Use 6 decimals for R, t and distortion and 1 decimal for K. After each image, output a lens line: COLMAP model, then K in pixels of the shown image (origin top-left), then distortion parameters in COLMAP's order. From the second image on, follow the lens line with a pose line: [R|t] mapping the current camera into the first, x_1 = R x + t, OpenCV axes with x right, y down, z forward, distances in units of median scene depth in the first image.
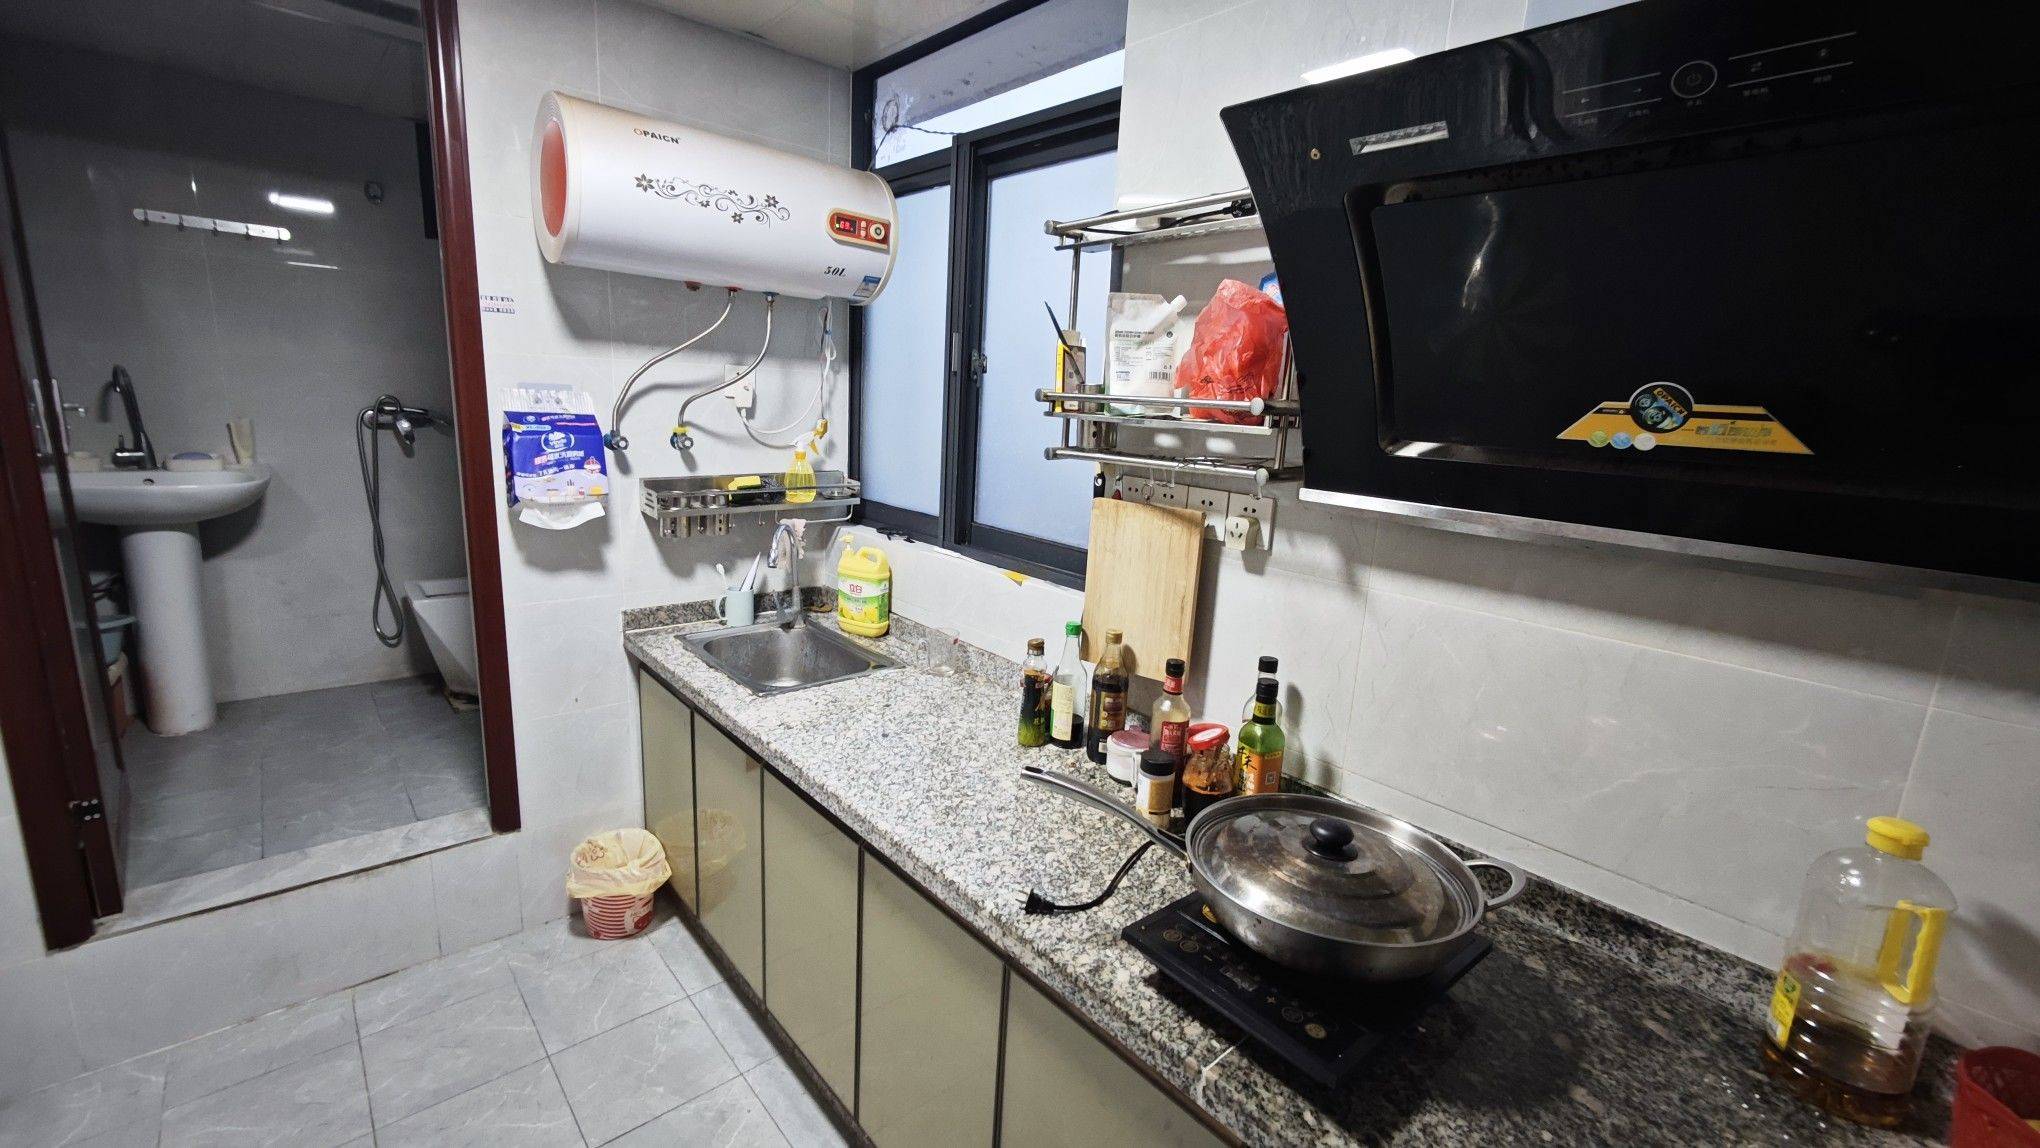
lens RADIAL K [[852.3, 0, 1017.8], [0, 852.3, 577.3], [0, 0, 1]] dist [-0.001370, -0.000196]
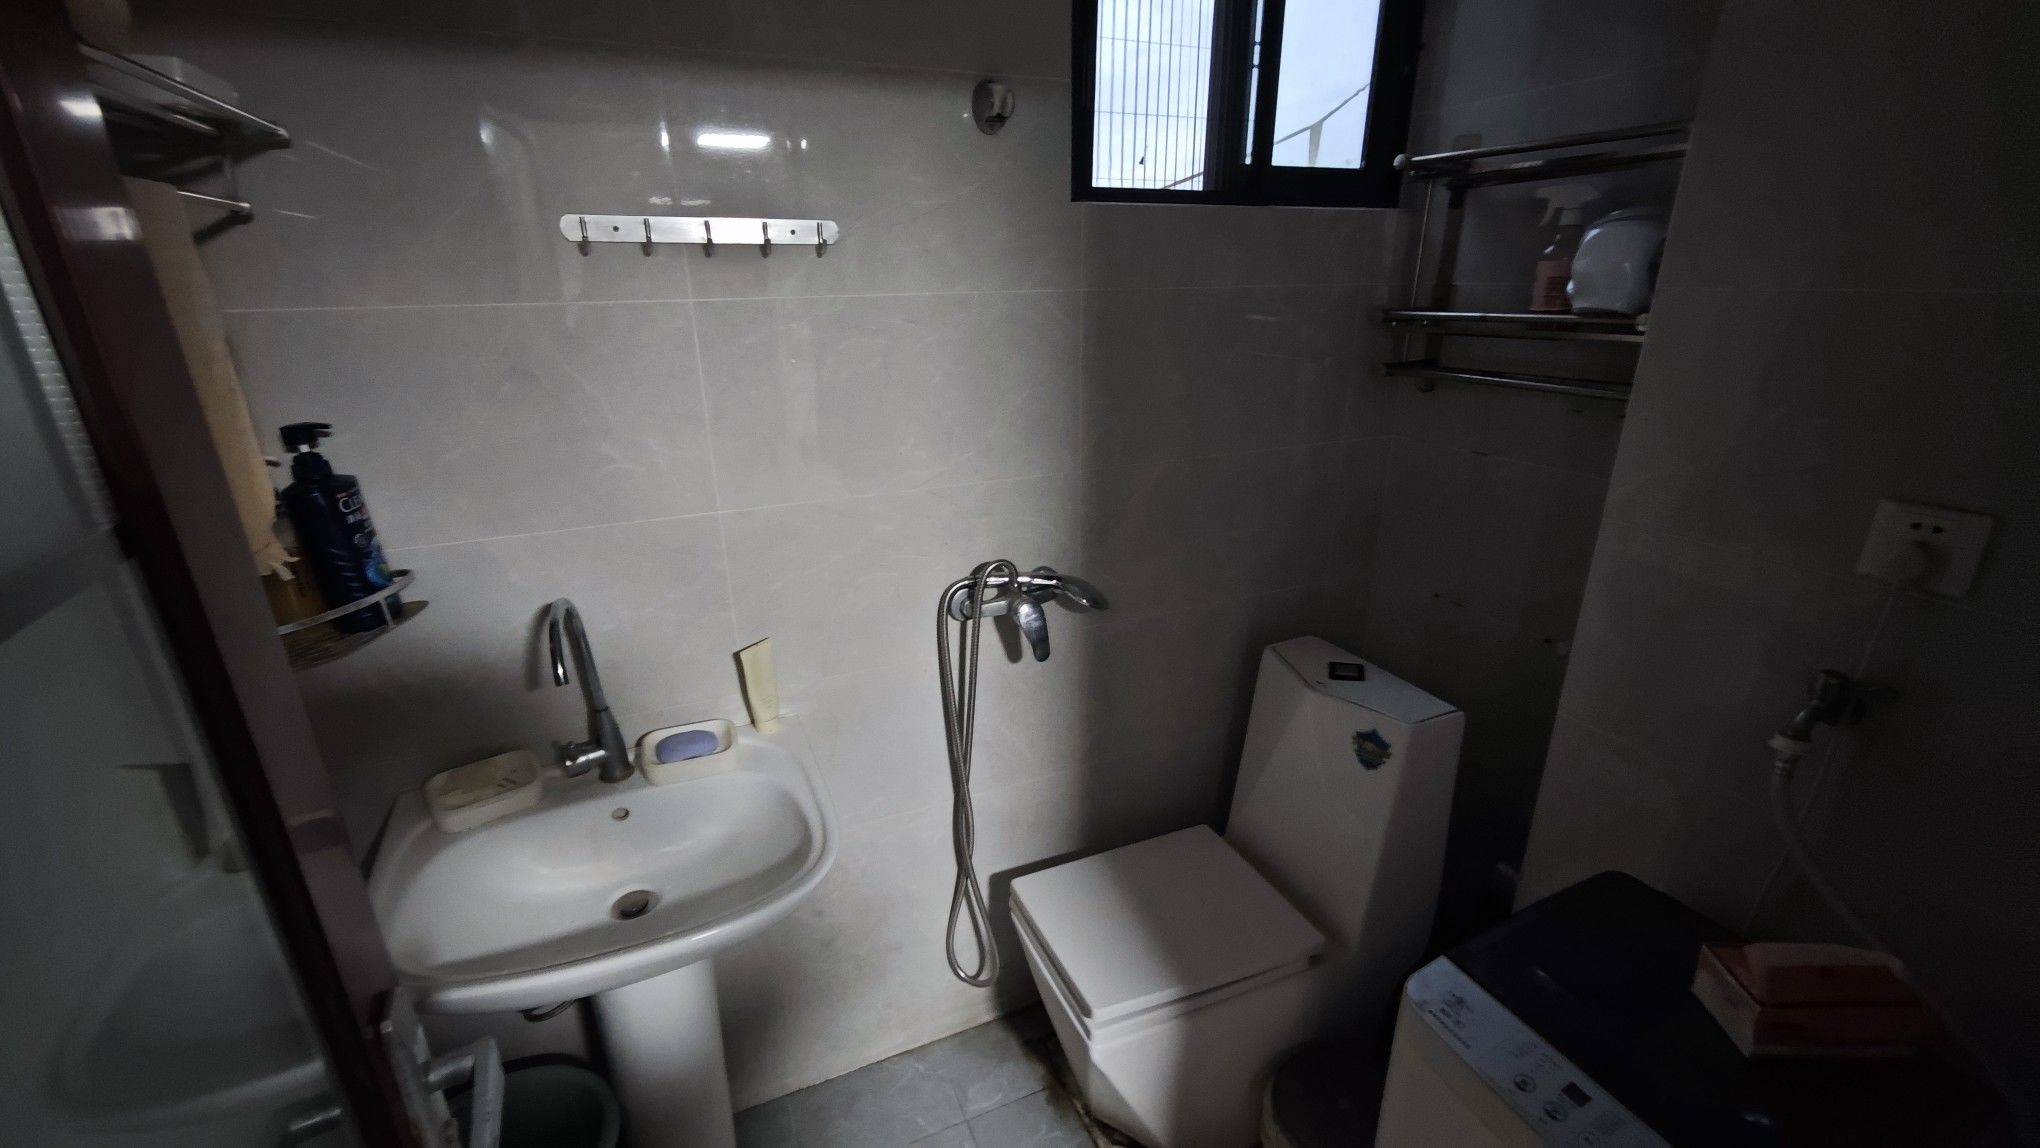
lens RADIAL K [[852.3, 0, 1017.8], [0, 852.3, 577.3], [0, 0, 1]] dist [-0.001370, -0.000196]
pose [[0.954825, 0.041360, -0.294278, -0.607811], [-0.004755, 0.992267, 0.124033, -0.271226], [0.297132, -0.117030, 0.947637, 0.568818]]
